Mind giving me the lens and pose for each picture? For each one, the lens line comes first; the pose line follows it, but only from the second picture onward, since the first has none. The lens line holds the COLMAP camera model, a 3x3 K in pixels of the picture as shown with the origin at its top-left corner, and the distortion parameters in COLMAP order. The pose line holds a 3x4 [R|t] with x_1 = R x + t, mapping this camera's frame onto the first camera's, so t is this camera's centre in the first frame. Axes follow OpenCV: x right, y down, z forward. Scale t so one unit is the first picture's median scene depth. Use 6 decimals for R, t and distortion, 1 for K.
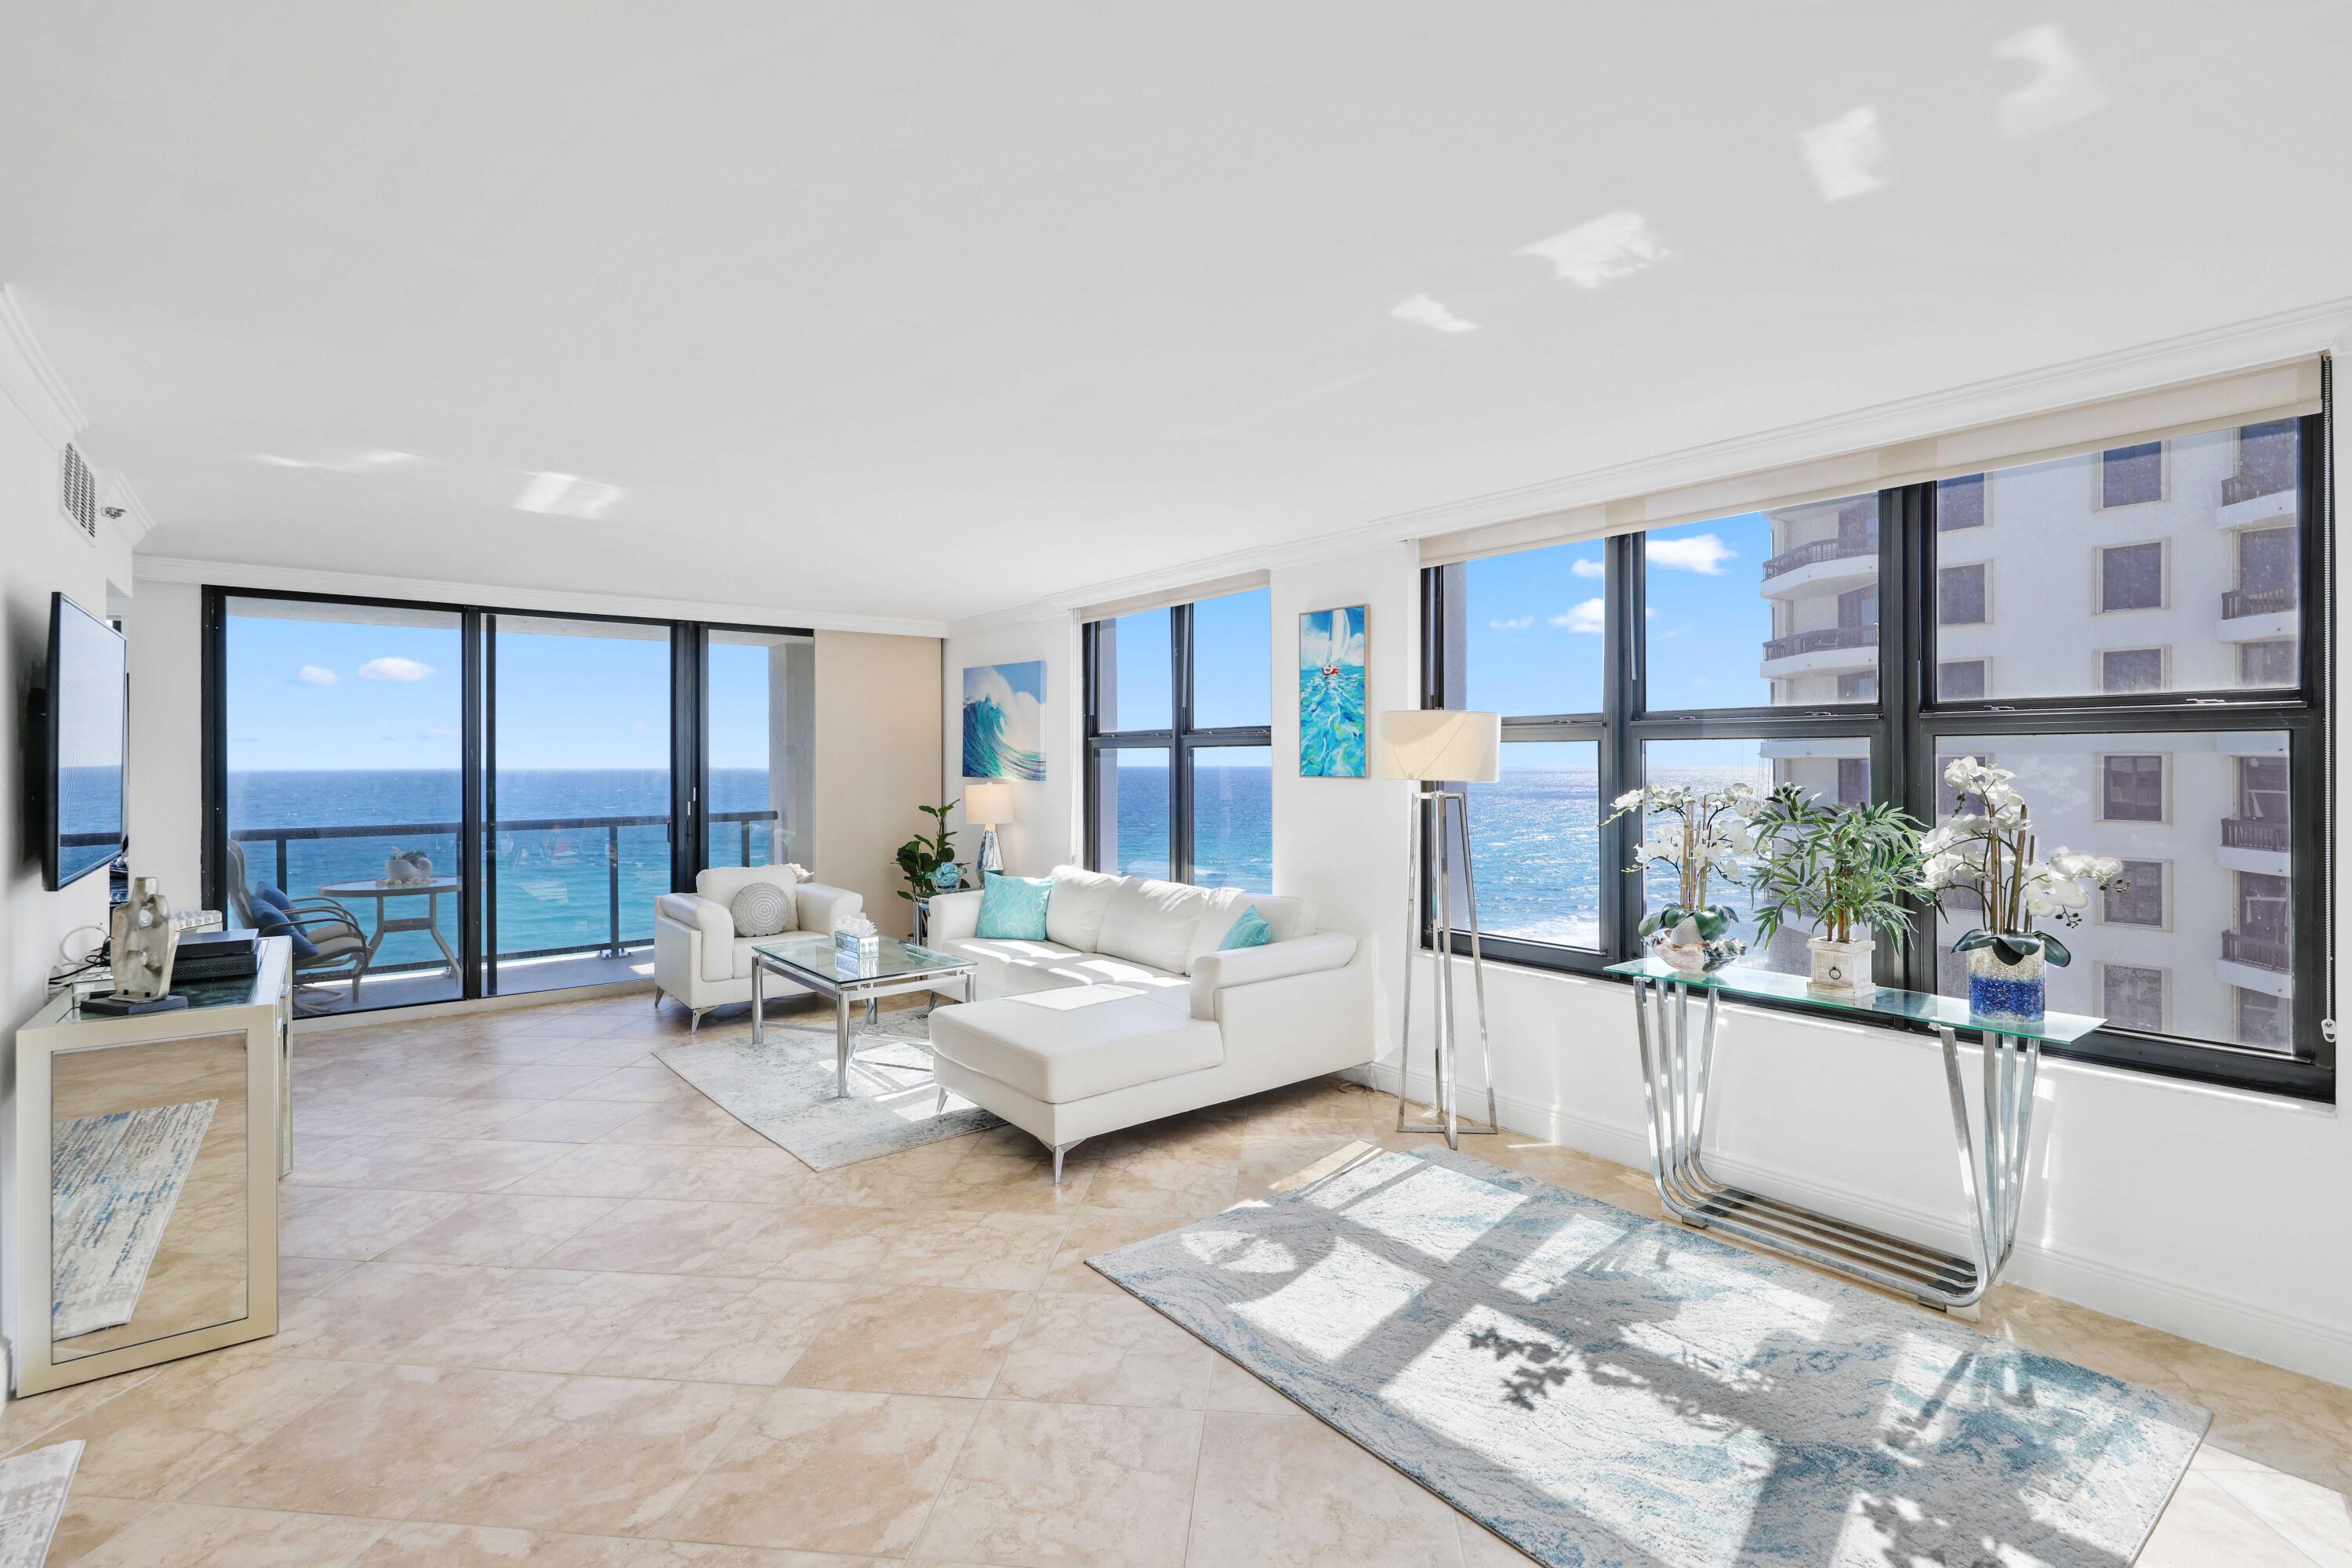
lens RADIAL K [[1085.6, 0, 1181.5], [0, 1085.6, 762.8], [0, 0, 1]] dist [0.005661, -0.002115]
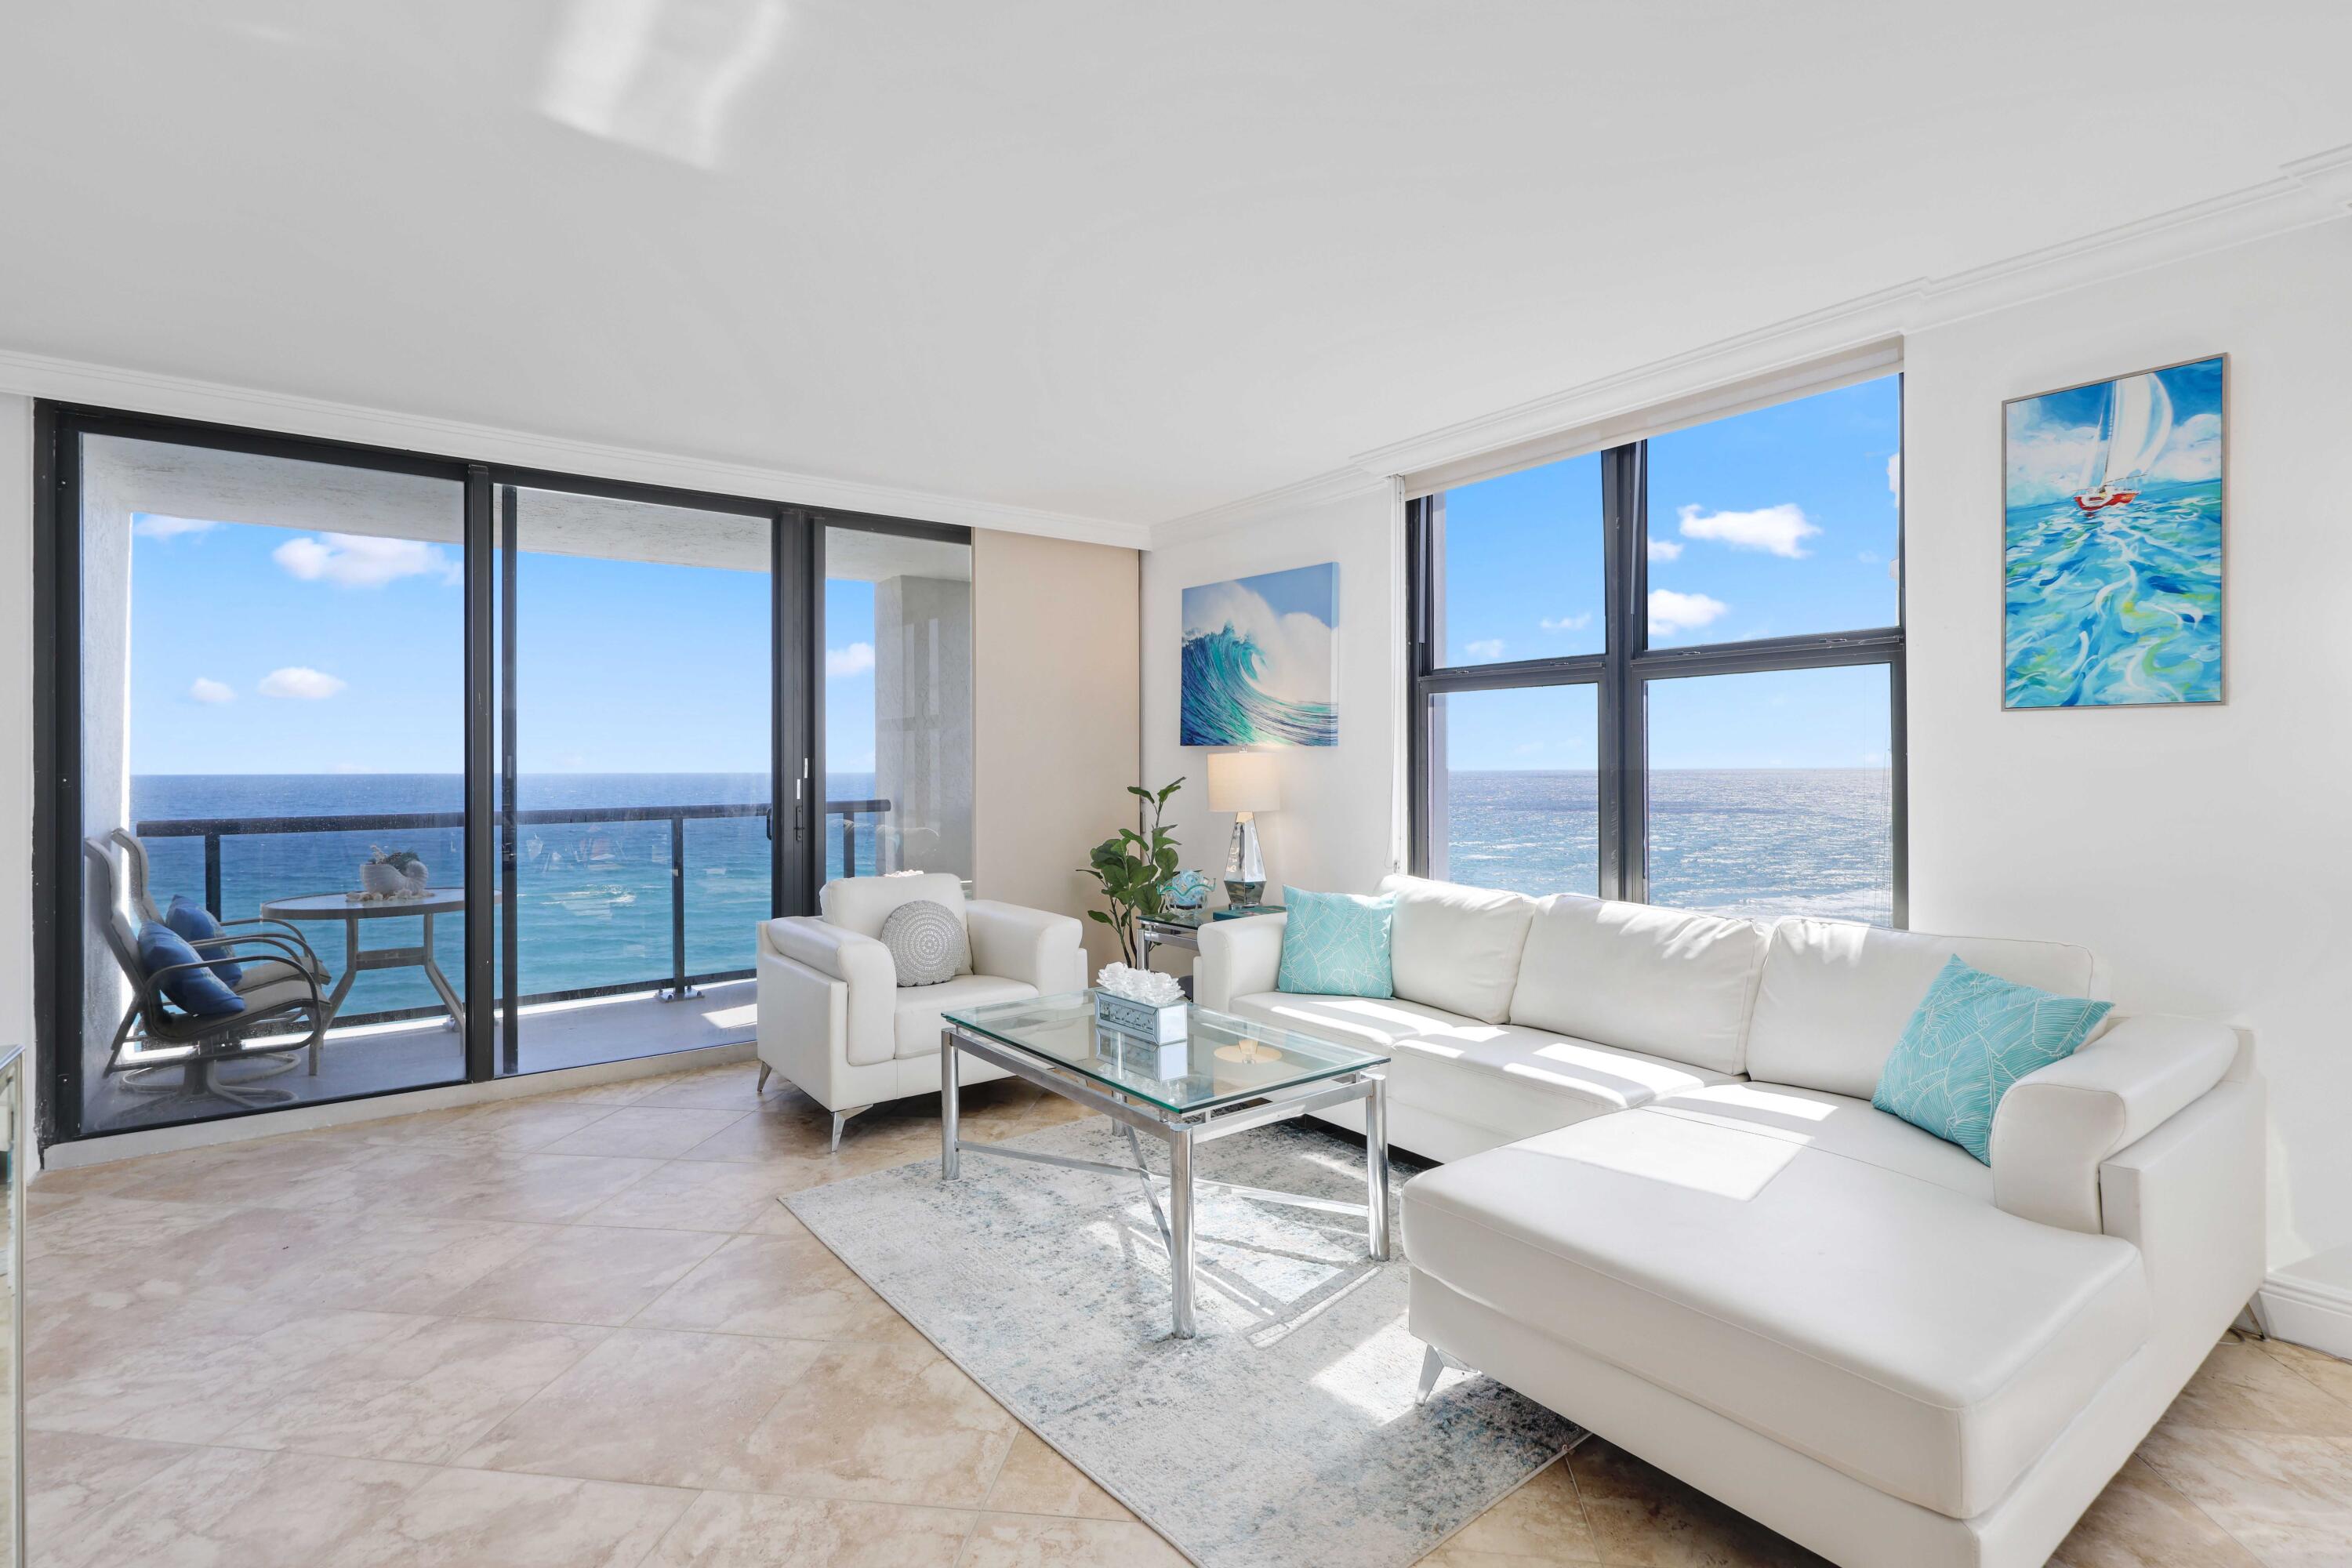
lens RADIAL K [[1109.4, 0, 1176.4], [0, 1109.4, 764.3], [0, 0, 1]] dist [0.002788, 0.000264]
pose [[0.999509, -0.000738, -0.031320, -0.295866], [0.000638, 0.999995, -0.003200, 0.043584], [0.031322, 0.003178, 0.999504, 0.480139]]
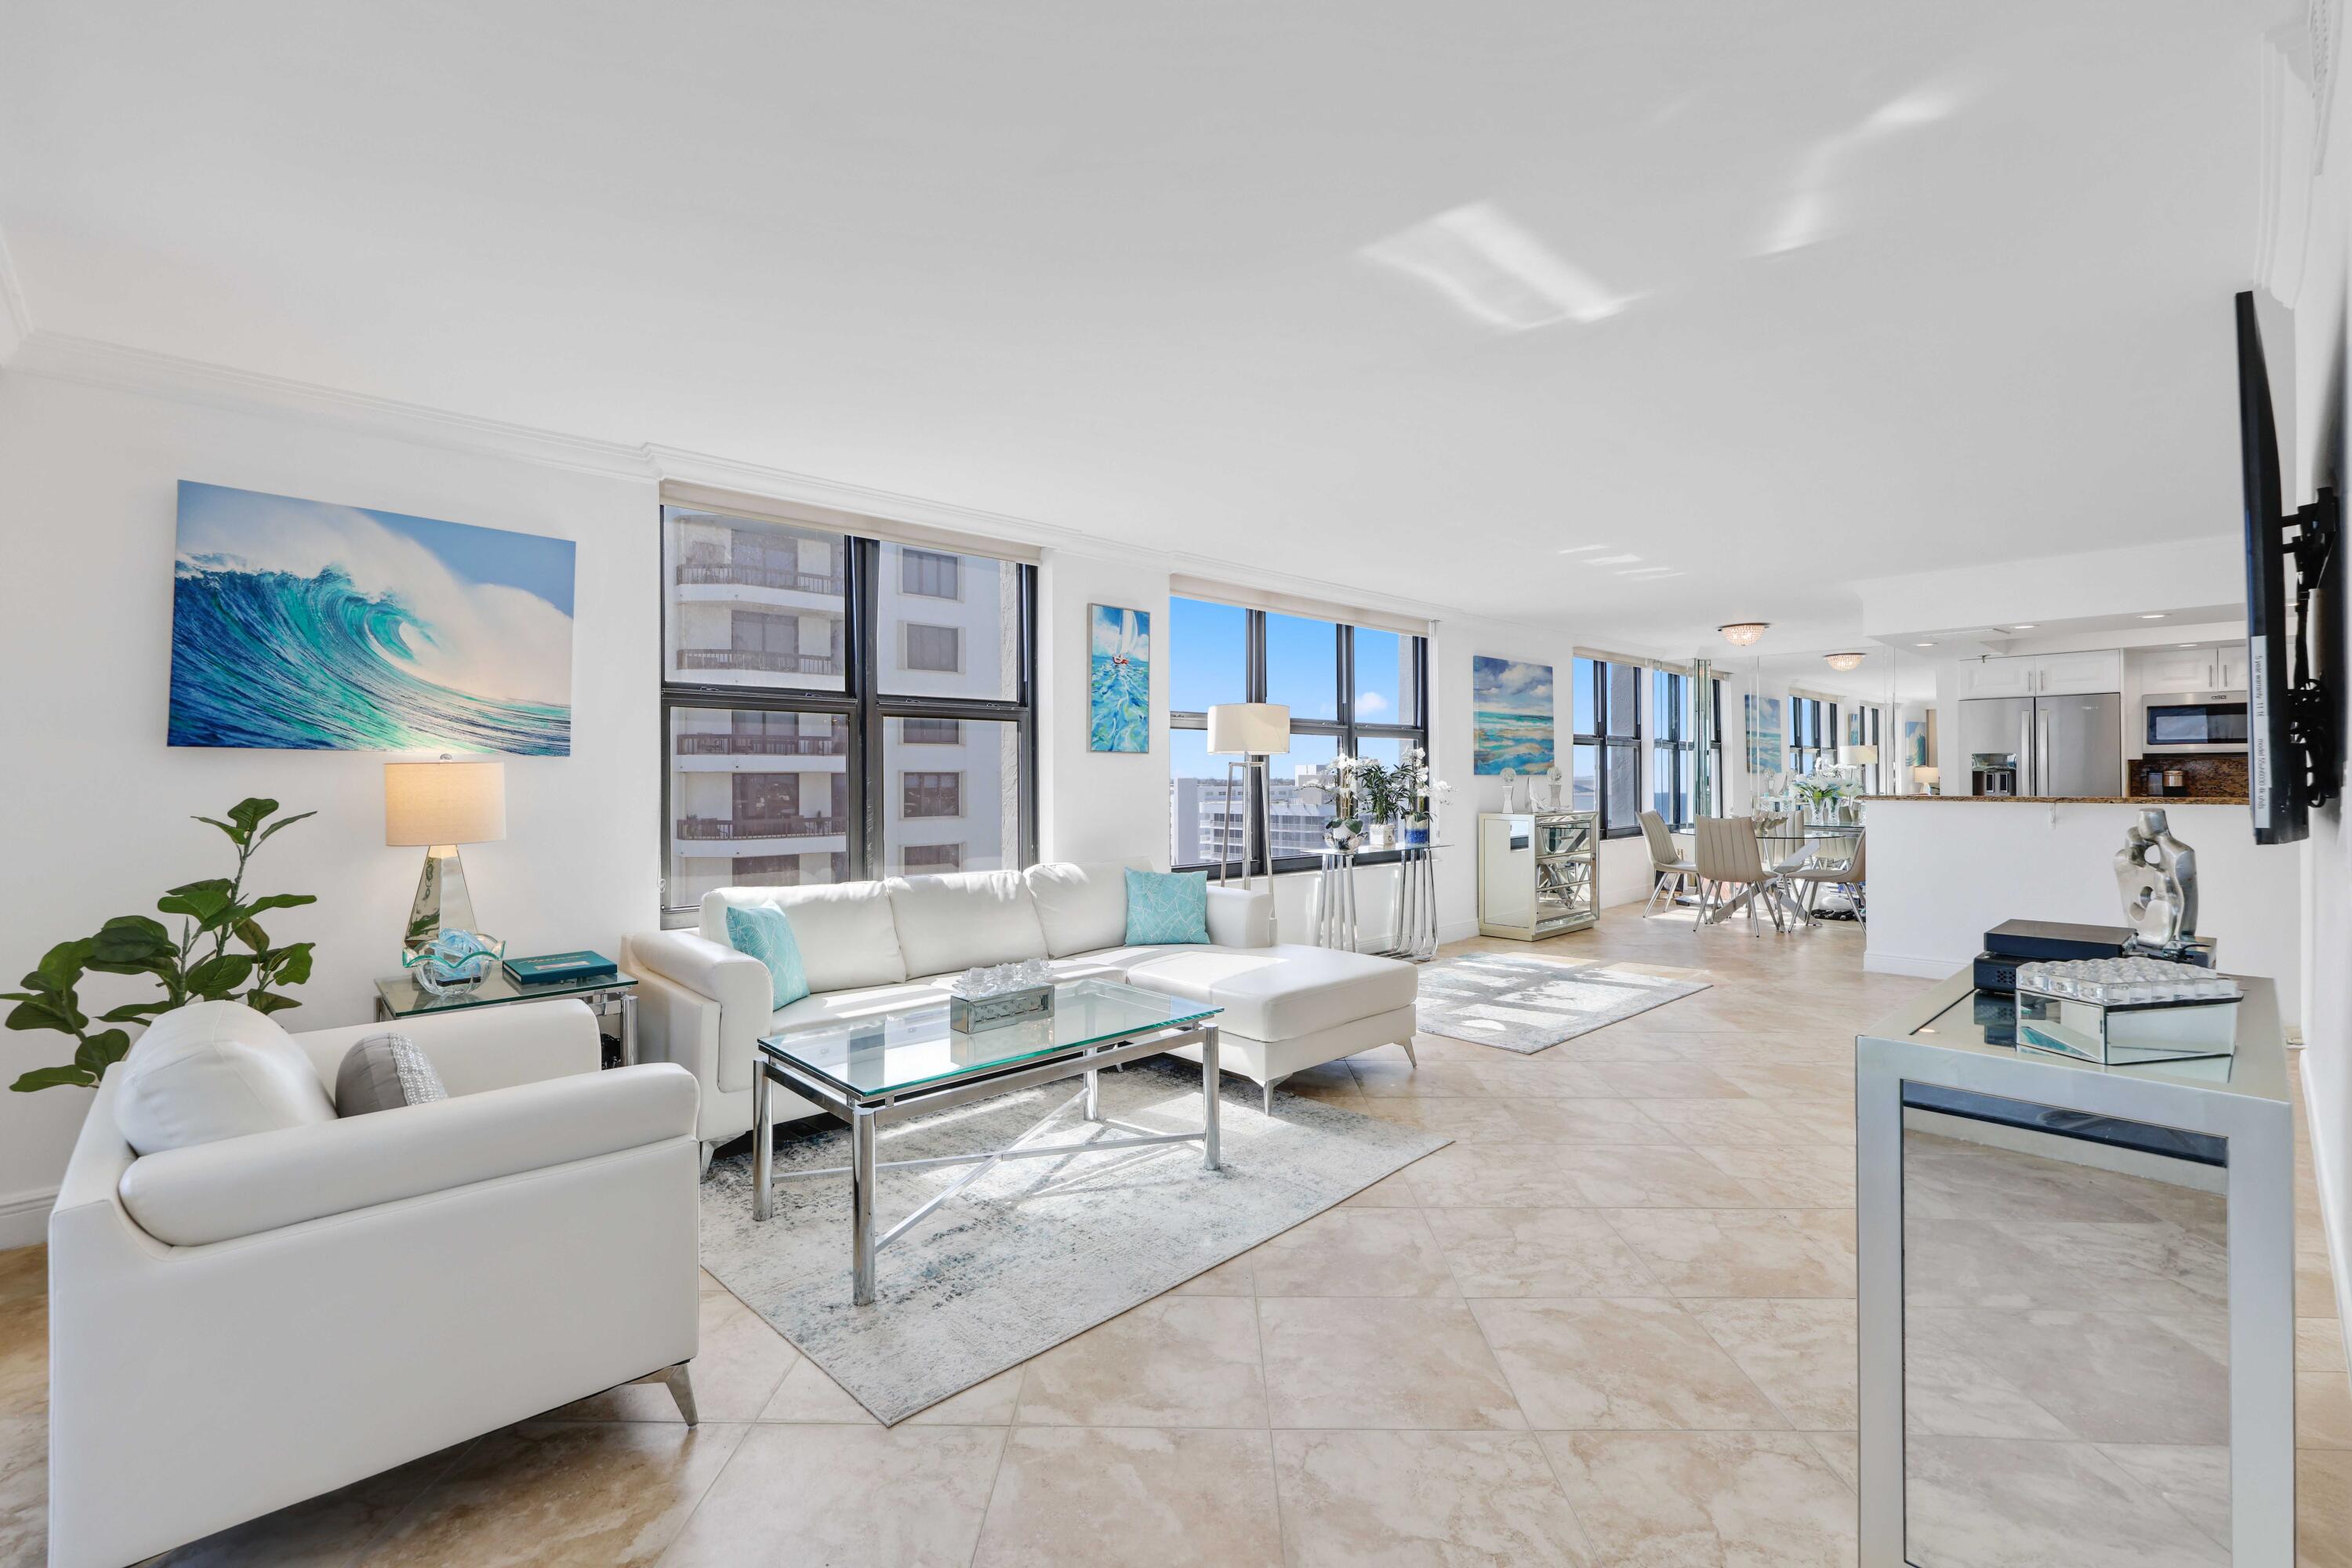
lens RADIAL K [[1022.7, 0, 1176.8], [0, 1022.7, 773.0], [0, 0, 1]] dist [0.004553, -0.000191]
pose [[-0.083702, 0.008772, 0.996452, -0.991287], [0.006696, 0.999944, -0.008241, 0.046422], [-0.996468, 0.005983, -0.083756, 1.072826]]
